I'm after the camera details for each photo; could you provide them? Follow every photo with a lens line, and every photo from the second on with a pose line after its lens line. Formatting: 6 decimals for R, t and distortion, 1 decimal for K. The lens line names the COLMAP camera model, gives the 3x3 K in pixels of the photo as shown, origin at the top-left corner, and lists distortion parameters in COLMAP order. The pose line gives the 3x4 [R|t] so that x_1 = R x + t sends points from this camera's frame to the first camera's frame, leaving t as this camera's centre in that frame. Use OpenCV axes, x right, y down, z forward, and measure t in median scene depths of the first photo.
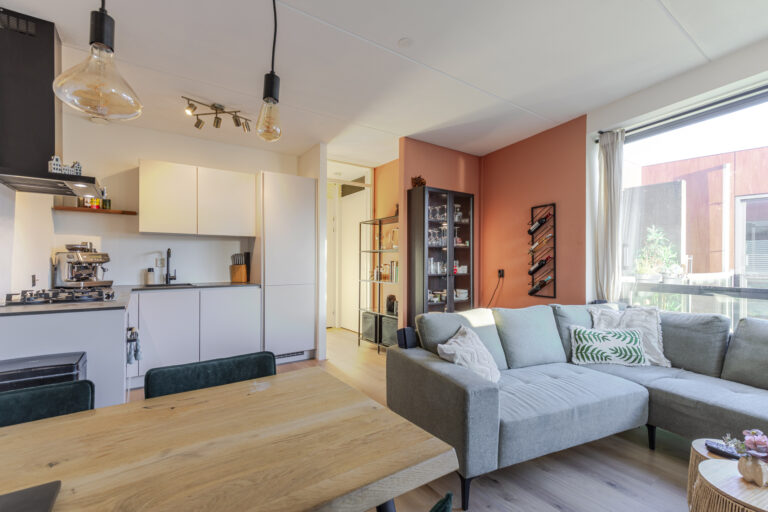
lens RADIAL K [[345.2, 0, 384.8], [0, 345.2, 259.4], [0, 0, 1]] dist [0.011185, -0.001184]
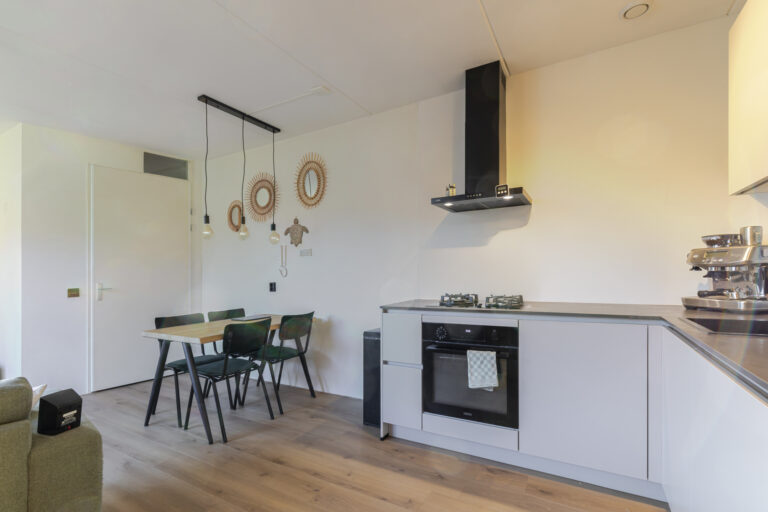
lens RADIAL K [[352.4, 0, 387.2], [0, 352.4, 258.7], [0, 0, 1]] dist [-0.001392, -0.000116]
pose [[-0.901888, 0.001420, -0.431968, -0.103537], [0.024297, 0.998578, -0.047445, 0.010632], [0.431287, -0.053286, -0.900640, 1.107478]]
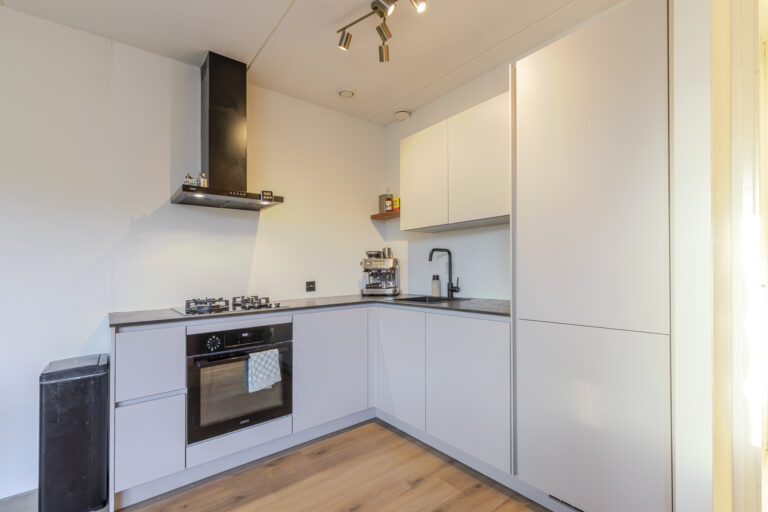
lens RADIAL K [[347.0, 0, 388.9], [0, 347.0, 265.8], [0, 0, 1]] dist [0.009309, -0.000936]
pose [[0.071309, -0.011395, -0.997389, 0.089675], [0.028241, 0.999557, -0.009400, 0.008473], [0.997054, -0.027497, 0.071599, 0.825543]]
